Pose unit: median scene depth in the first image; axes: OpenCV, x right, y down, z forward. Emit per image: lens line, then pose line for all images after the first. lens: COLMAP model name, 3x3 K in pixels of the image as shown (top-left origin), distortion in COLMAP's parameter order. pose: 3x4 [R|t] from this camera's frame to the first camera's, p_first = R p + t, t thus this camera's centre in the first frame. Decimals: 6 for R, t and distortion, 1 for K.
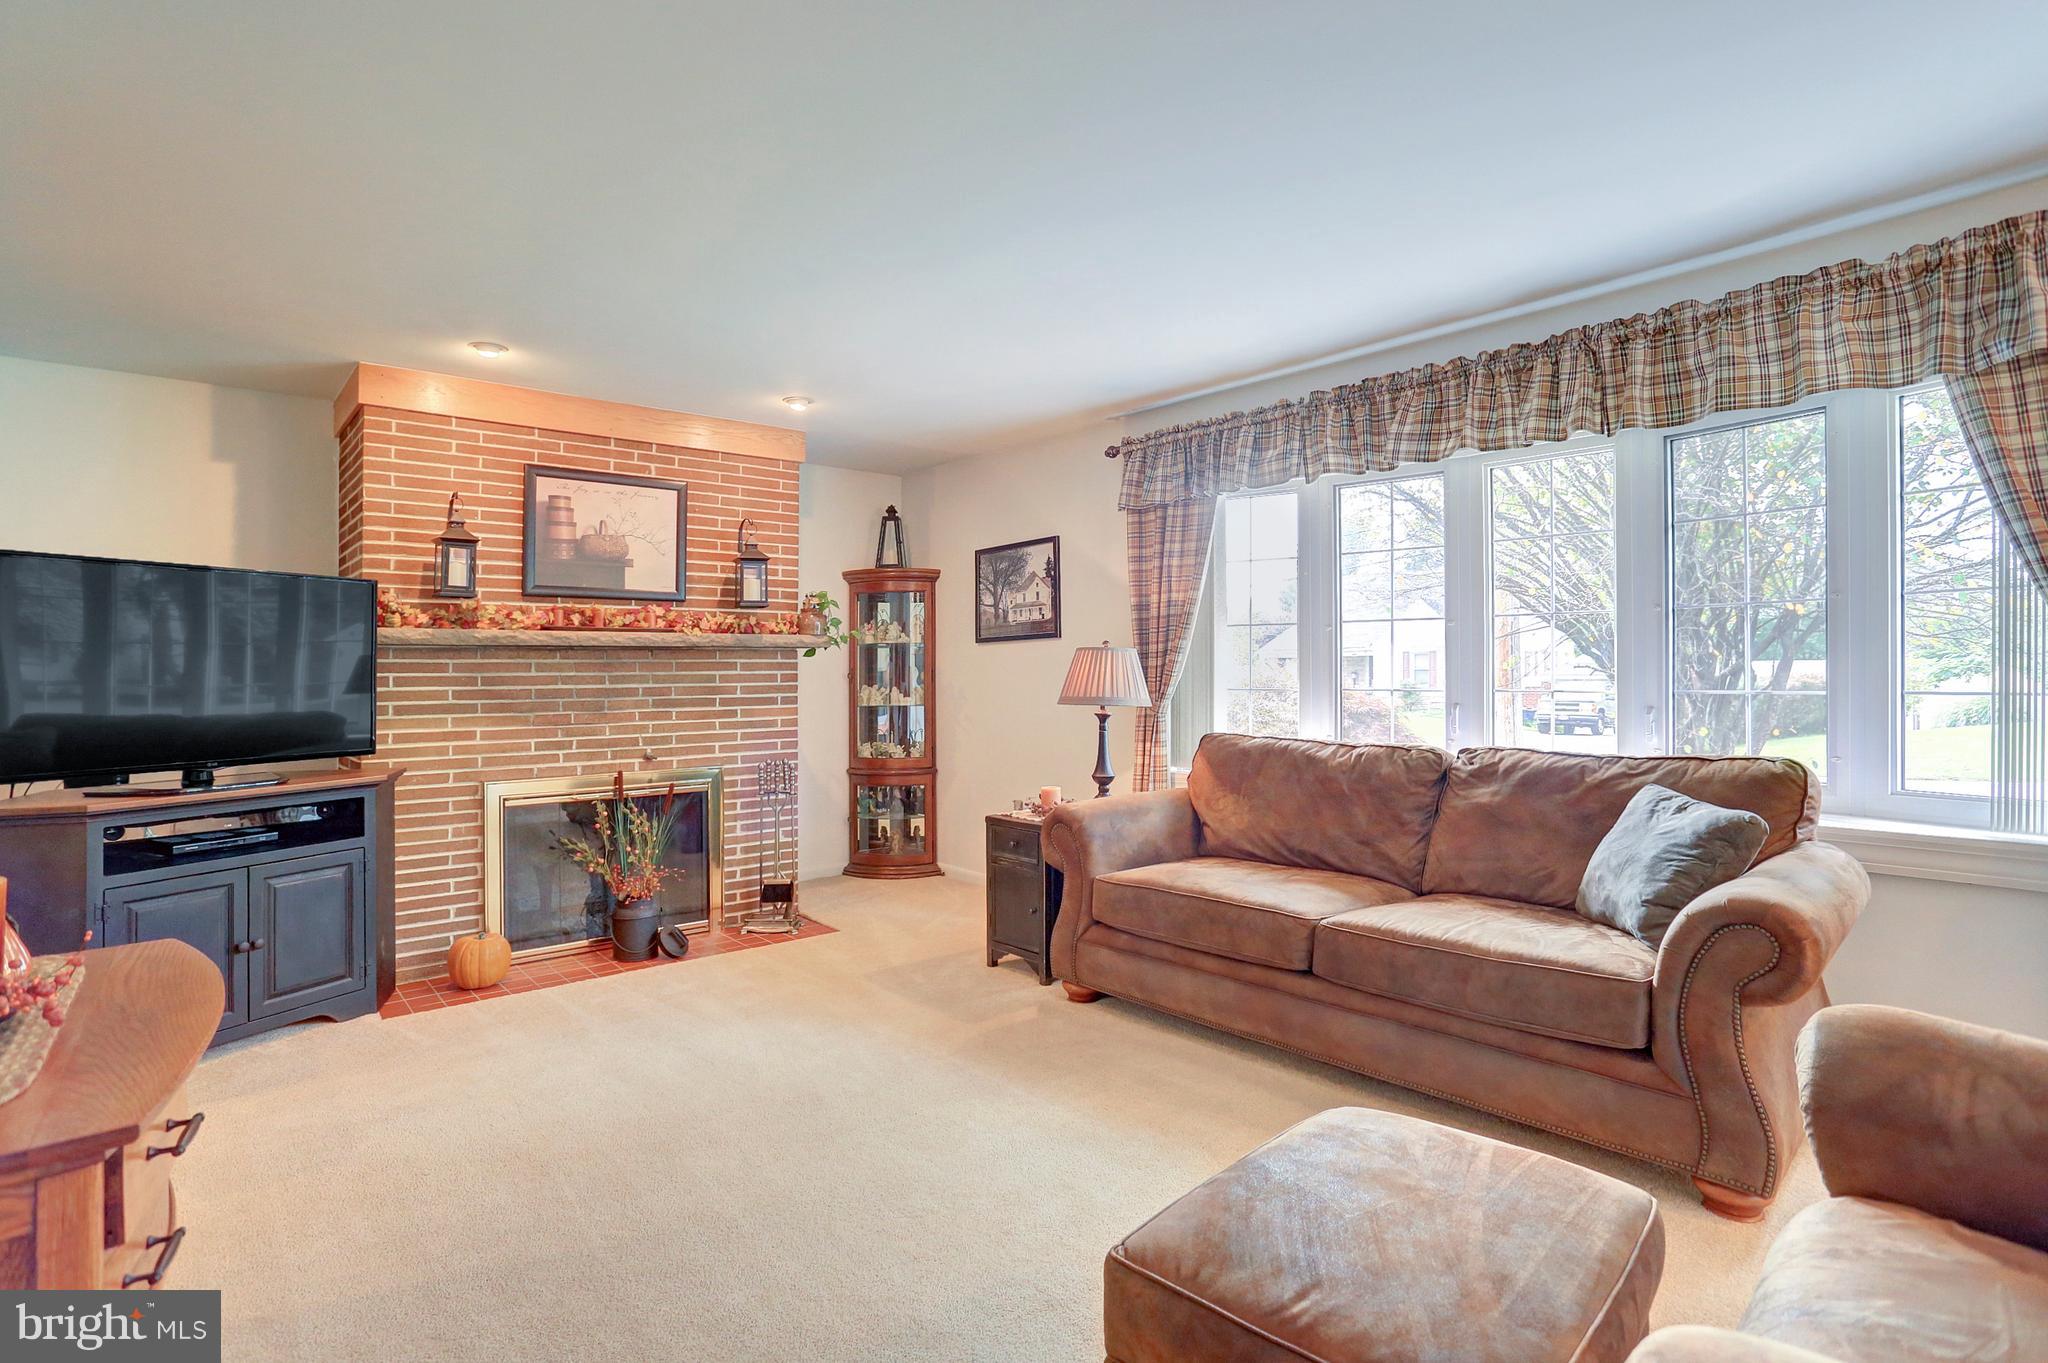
lens RADIAL K [[1085.1, 0, 1022.7], [0, 1085.1, 669.8], [0, 0, 1]] dist [-0.001578, 0.006432]
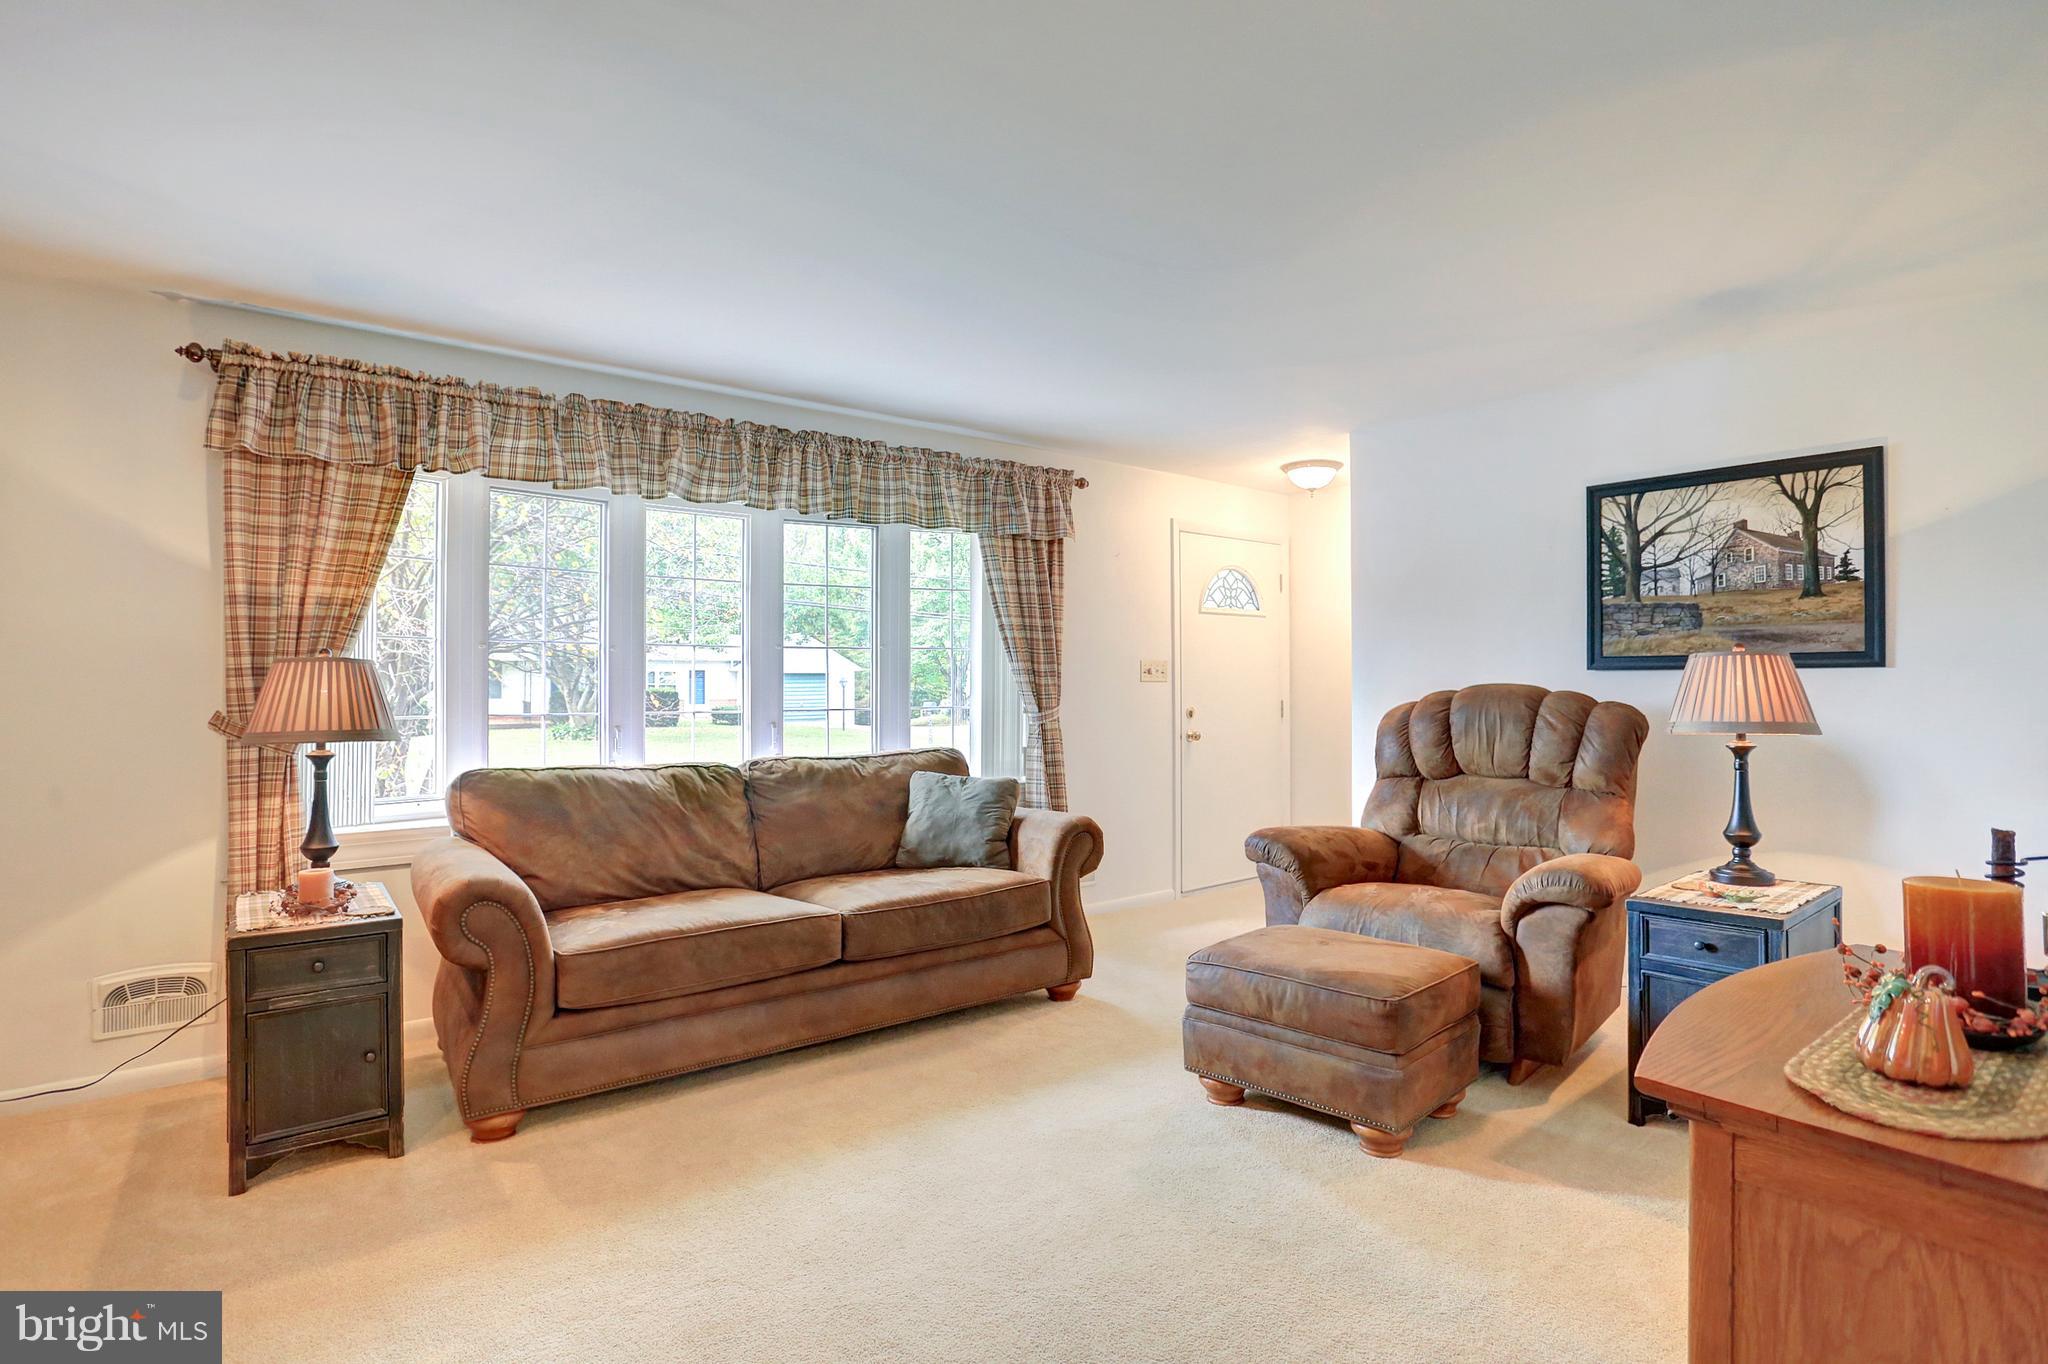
lens RADIAL K [[1085.1, 0, 1018.7], [0, 1085.1, 696.5], [0, 0, 1]] dist [-0.001578, 0.006432]
pose [[0.032895, 0.002321, 0.999456, -0.746244], [0.003185, 0.999992, -0.002427, 0.007199], [-0.999454, 0.003263, 0.032887, 0.681110]]
